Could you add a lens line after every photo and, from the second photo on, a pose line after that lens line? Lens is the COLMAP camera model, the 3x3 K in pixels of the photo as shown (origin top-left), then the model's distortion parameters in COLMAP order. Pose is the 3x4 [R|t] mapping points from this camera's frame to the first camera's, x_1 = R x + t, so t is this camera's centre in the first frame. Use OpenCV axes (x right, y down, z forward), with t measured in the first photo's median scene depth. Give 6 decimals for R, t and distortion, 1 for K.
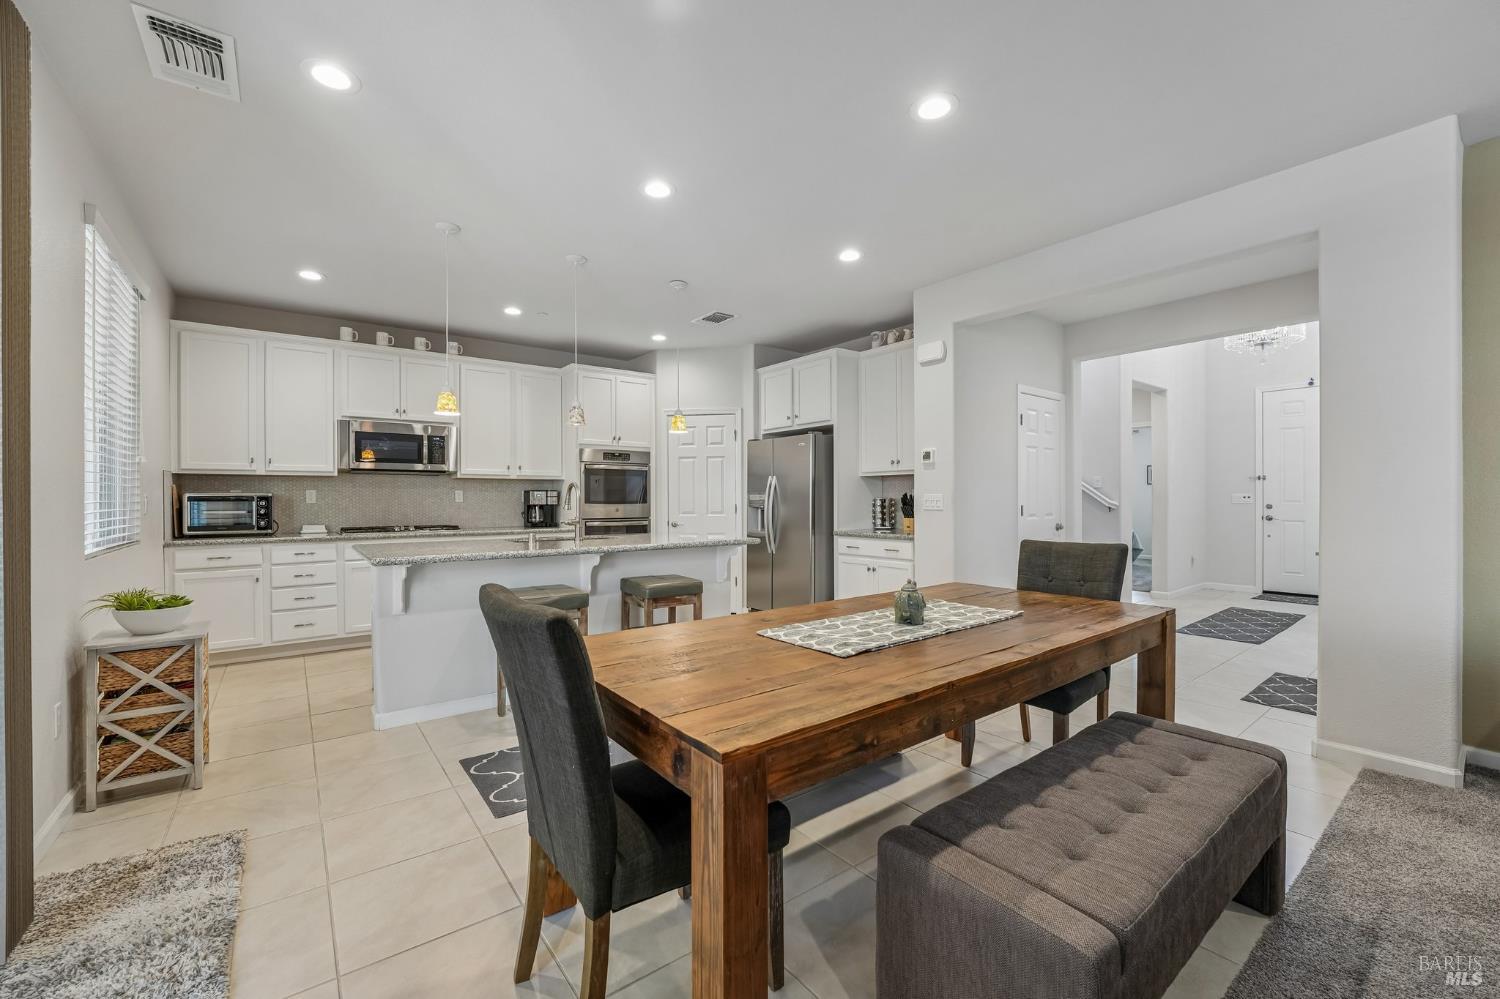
lens RADIAL K [[615.8, 0, 757.8], [0, 615.8, 492.6], [0, 0, 1]] dist [-0.026550, 0.001203]
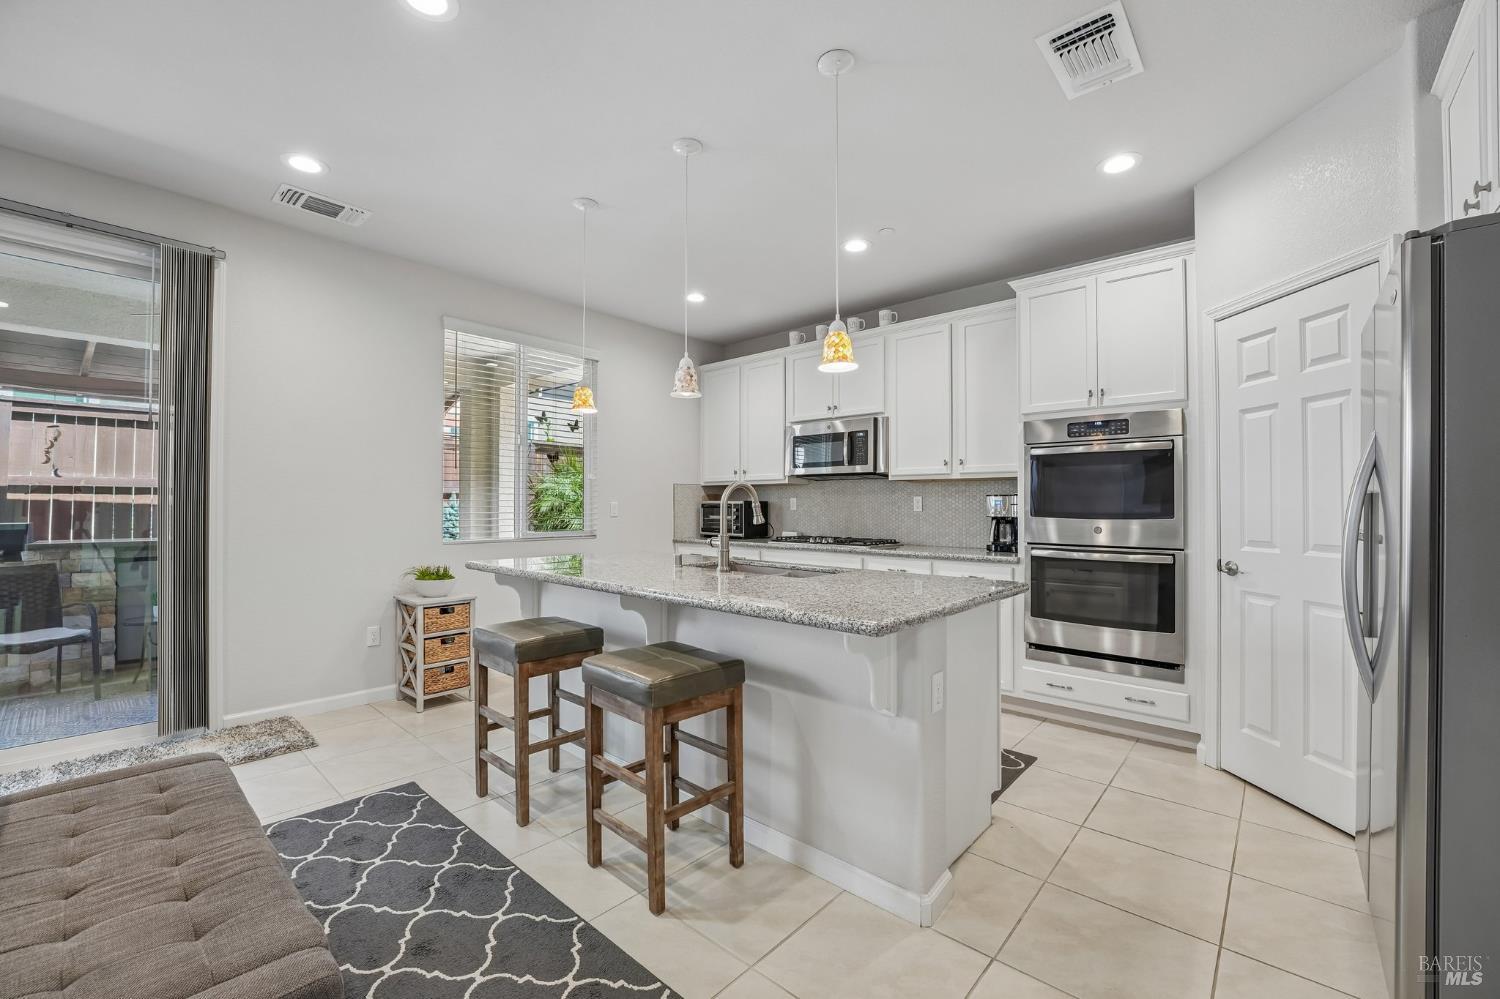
lens RADIAL K [[615.8, 0, 739.0], [0, 615.8, 507.5], [0, 0, 1]] dist [-0.026550, 0.001203]
pose [[0.166388, 0.001896, -0.986059, 0.259873], [-0.001324, 0.999998, 0.001699, 0.009773], [0.986059, 0.001023, 0.166390, 0.679673]]
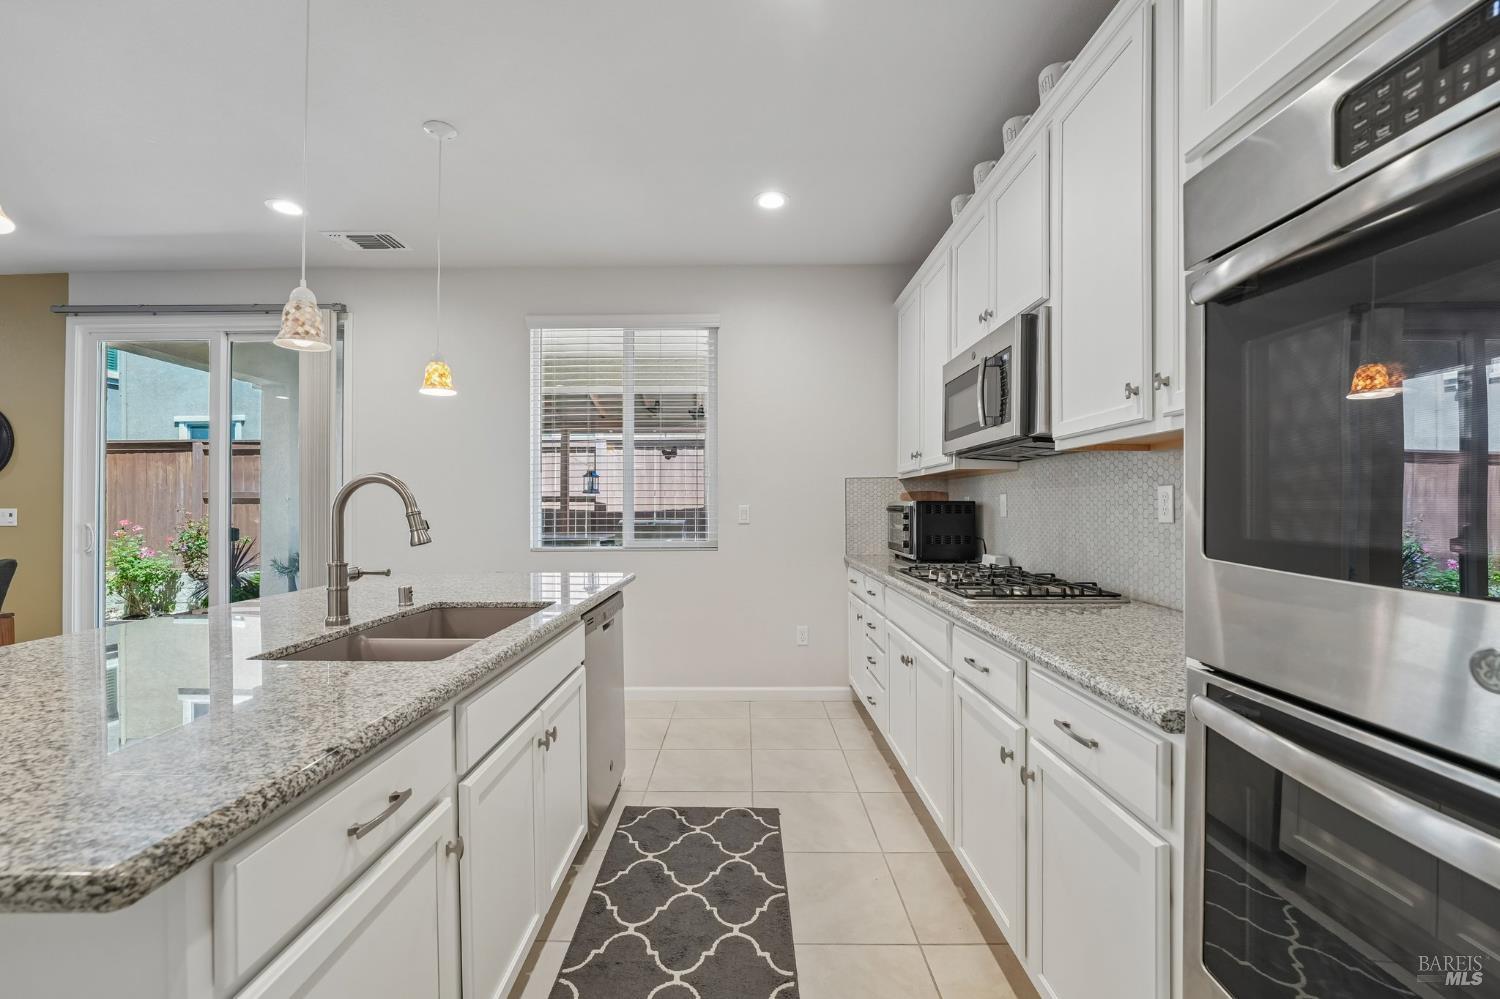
lens RADIAL K [[615.8, 0, 757.5], [0, 615.8, 493.6], [0, 0, 1]] dist [-0.026550, 0.001203]
pose [[-0.615451, -0.014930, -0.788033, -0.119818], [0.006863, 0.999681, -0.024299, 0.007561], [0.788145, -0.020363, -0.615153, 1.084011]]
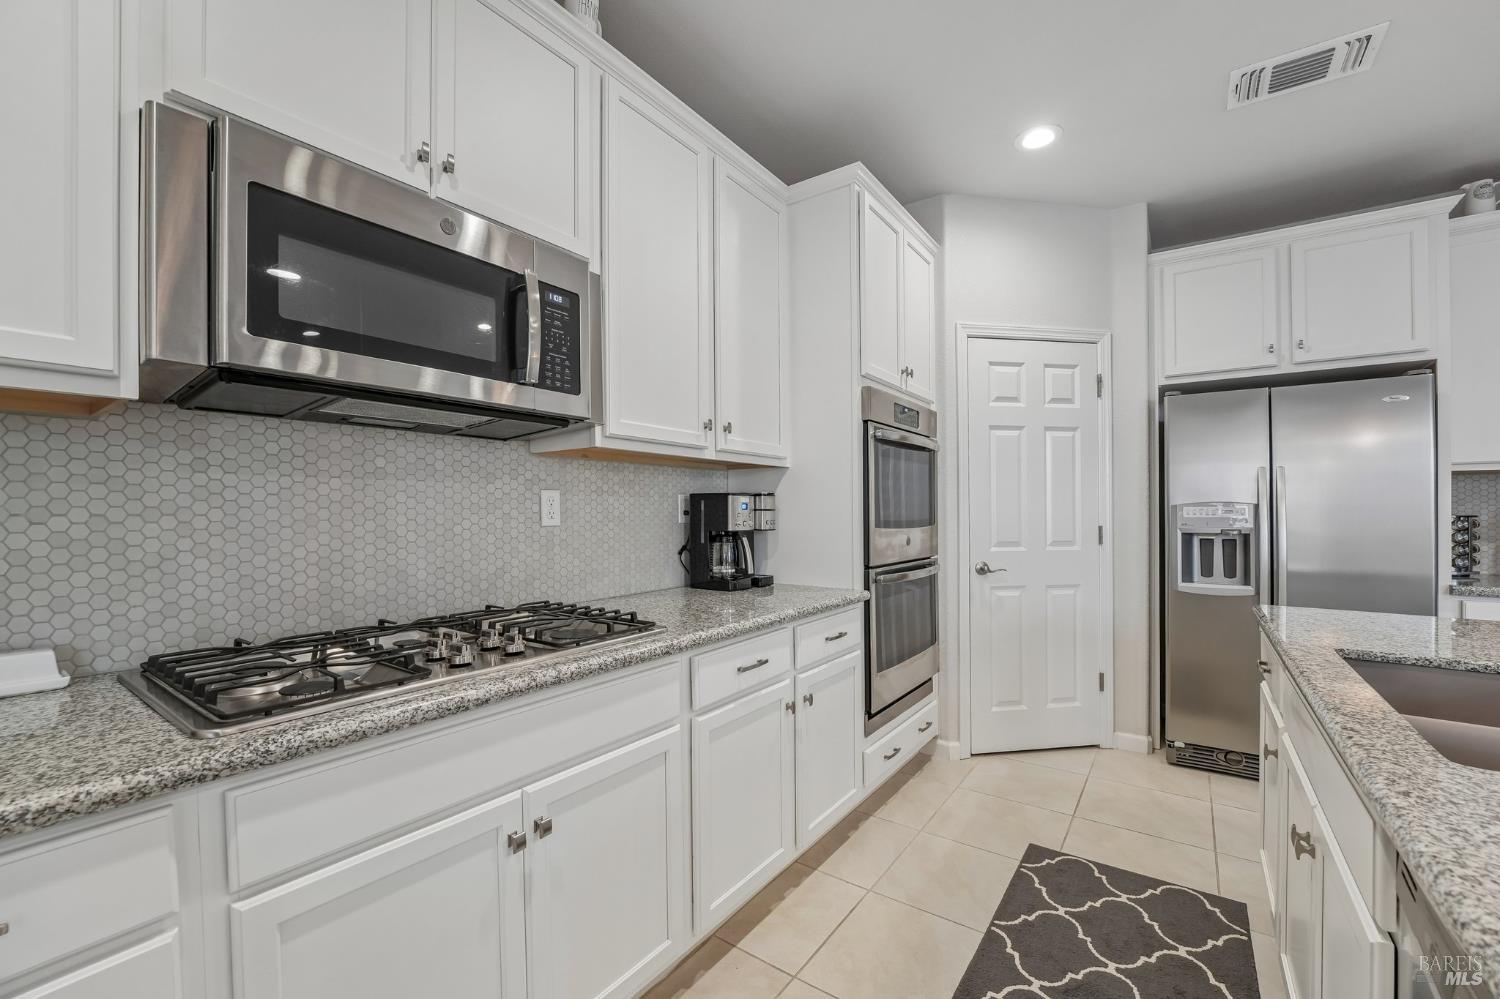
lens RADIAL K [[615.8, 0, 740.9], [0, 615.8, 509.6], [0, 0, 1]] dist [-0.026550, 0.001203]
pose [[0.959648, 0.002347, 0.281194, -0.508592], [-0.003909, 0.999980, 0.004996, 0.005480], [-0.281177, -0.005894, 0.959638, 0.692212]]
